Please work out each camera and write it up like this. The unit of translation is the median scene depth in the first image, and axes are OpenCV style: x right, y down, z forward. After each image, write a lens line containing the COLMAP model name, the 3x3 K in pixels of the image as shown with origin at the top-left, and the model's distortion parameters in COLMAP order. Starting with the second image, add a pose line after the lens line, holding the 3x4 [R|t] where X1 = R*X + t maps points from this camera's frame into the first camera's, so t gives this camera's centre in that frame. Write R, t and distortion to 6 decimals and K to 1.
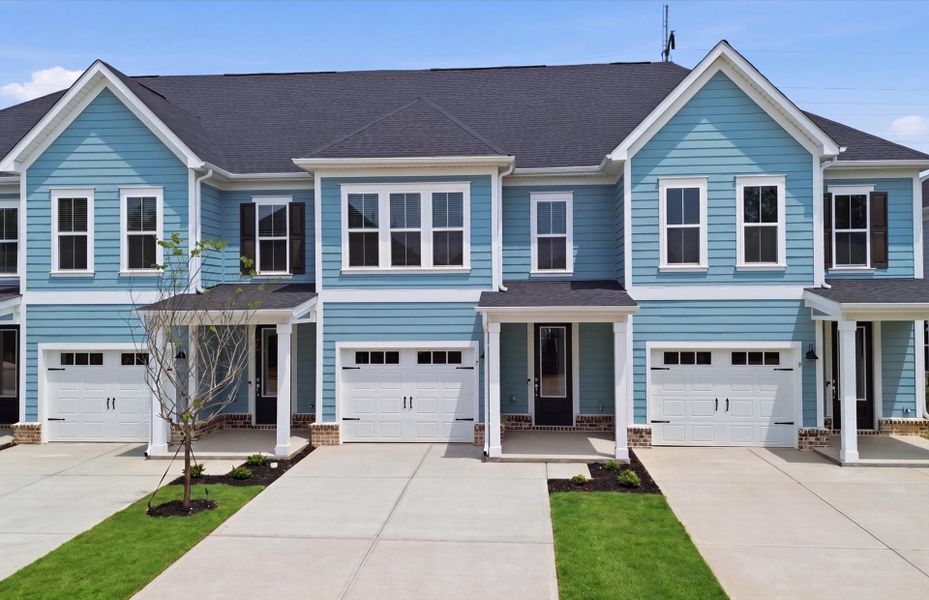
lens RADIAL K [[869.1, 0, 456.5], [0, 869.1, 298.8], [0, 0, 1]] dist [0.071090, 0.000000]
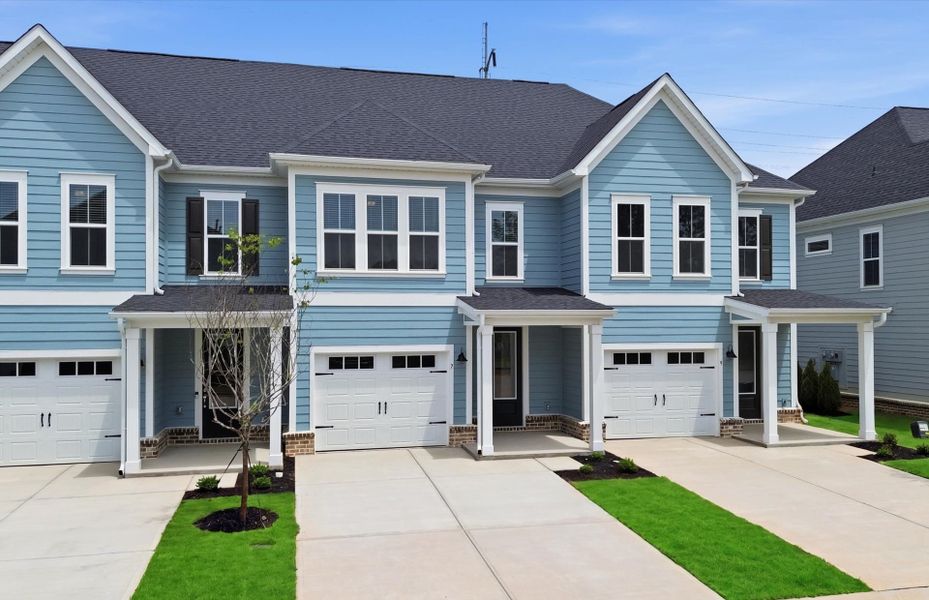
lens RADIAL K [[869.1, 0, 458.9], [0, 869.1, 306.8], [0, 0, 1]] dist [0.071090, 0.000000]
pose [[0.940983, 0.006572, 0.338389, -0.310824], [-0.007213, 0.999974, 0.000638, 0.003481], [-0.338376, -0.003042, 0.941006, 0.041181]]
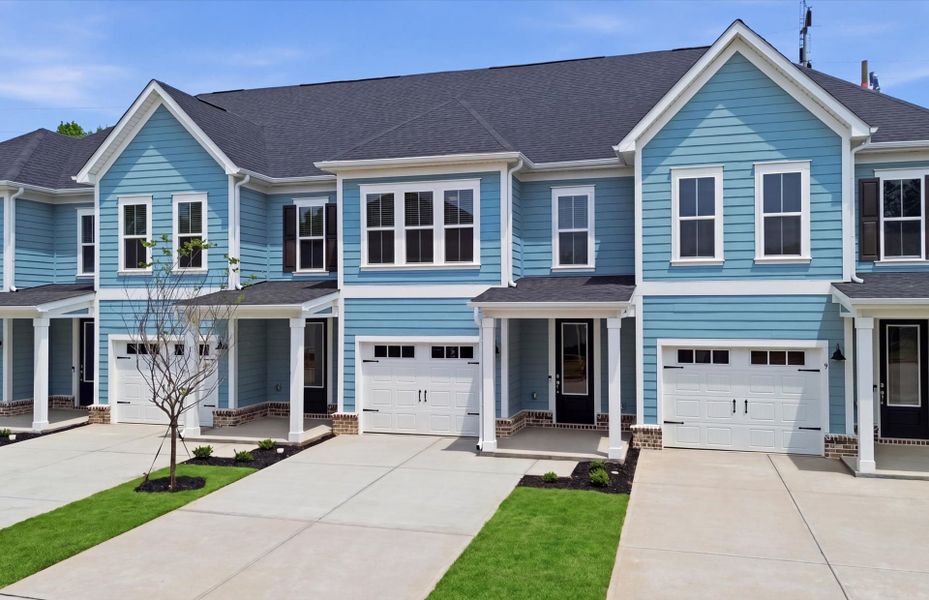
lens RADIAL K [[869.1, 0, 457.7], [0, 869.1, 295.2], [0, 0, 1]] dist [0.071090, 0.000000]
pose [[0.973035, -0.001065, -0.230656, 0.222394], [0.000867, 0.999999, -0.000958, 0.001760], [0.230657, 0.000733, 0.973035, 0.011559]]
